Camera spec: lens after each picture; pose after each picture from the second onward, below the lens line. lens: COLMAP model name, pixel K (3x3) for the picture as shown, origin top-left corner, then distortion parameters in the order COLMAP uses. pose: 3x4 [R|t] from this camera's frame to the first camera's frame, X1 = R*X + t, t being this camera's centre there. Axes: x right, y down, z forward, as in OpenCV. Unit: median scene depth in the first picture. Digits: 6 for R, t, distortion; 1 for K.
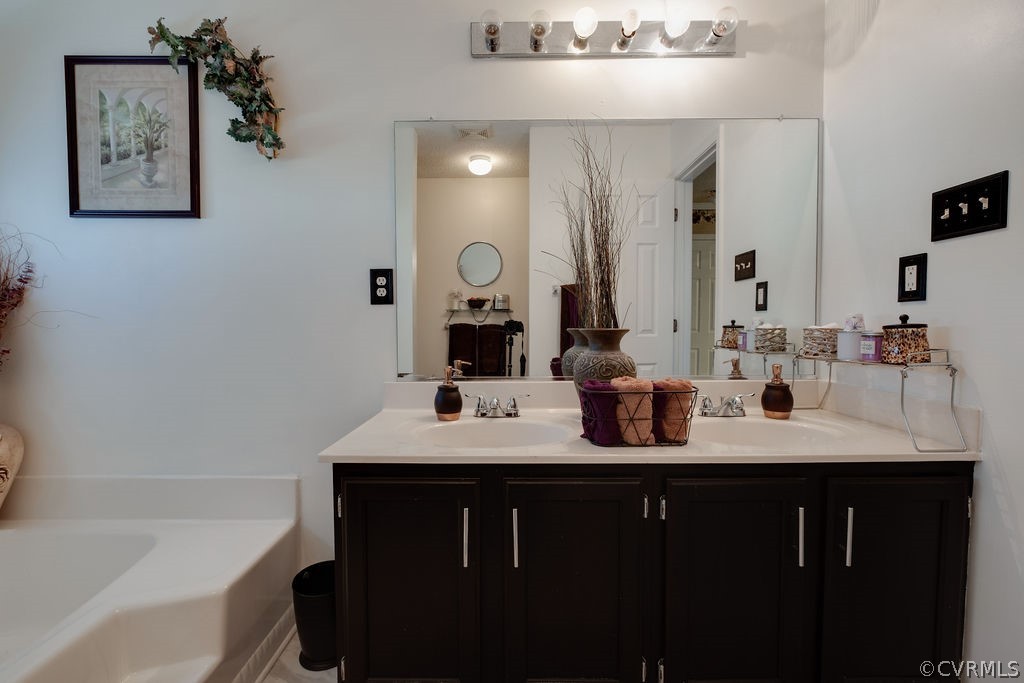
lens RADIAL K [[442.3, 0, 491.7], [0, 442.3, 345.8], [0, 0, 1]] dist [-0.002862, -0.000840]
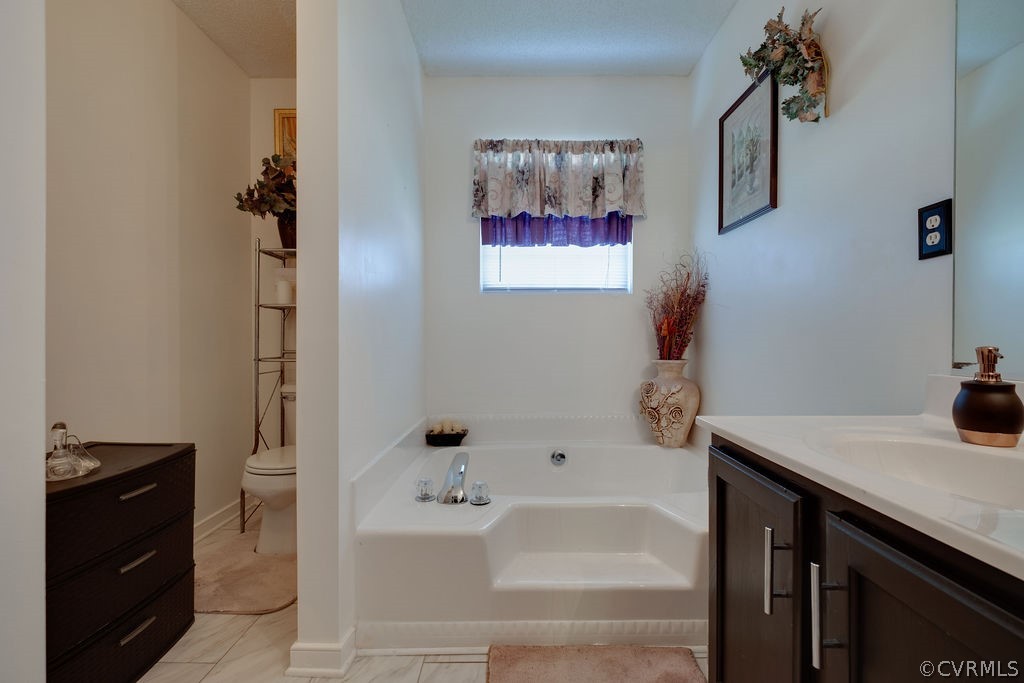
lens RADIAL K [[442.3, 0, 510.6], [0, 442.3, 341.1], [0, 0, 1]] dist [-0.002862, -0.000840]
pose [[0.012467, 0.005853, -0.999905, 0.406070], [-0.042338, 0.999089, 0.005320, 0.055705], [0.999026, 0.042267, 0.012703, 0.360140]]
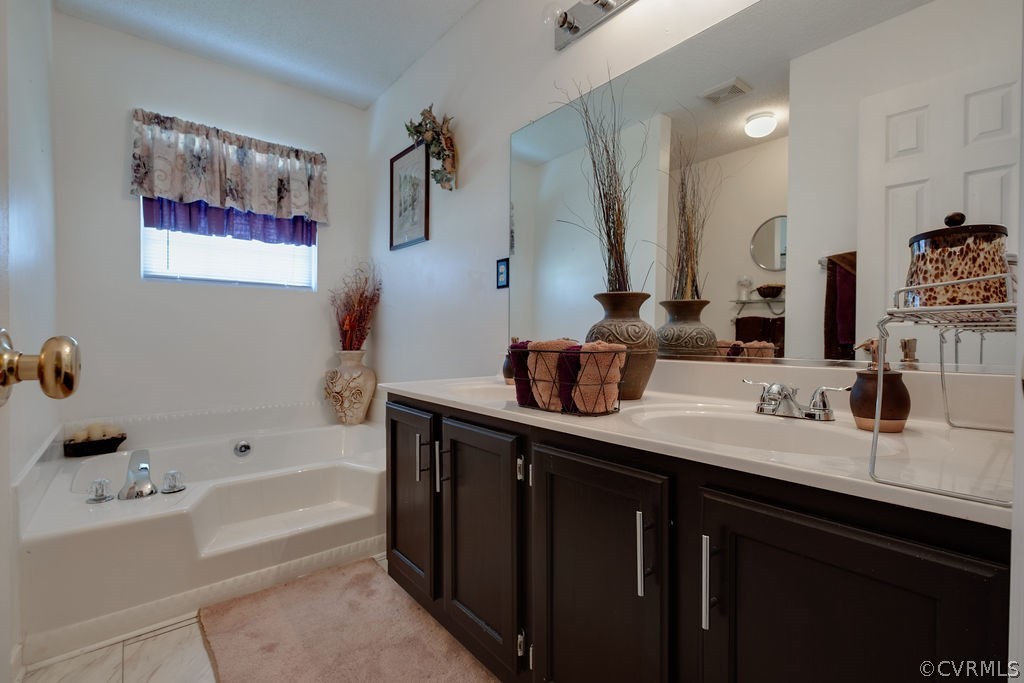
lens RADIAL K [[442.3, 0, 510.6], [0, 442.3, 345.1], [0, 0, 1]] dist [-0.002862, -0.000840]
pose [[0.660786, 0.022507, -0.750237, 0.675319], [-0.038095, 0.999268, -0.003575, 0.065523], [0.749607, 0.030943, 0.661160, 0.222076]]
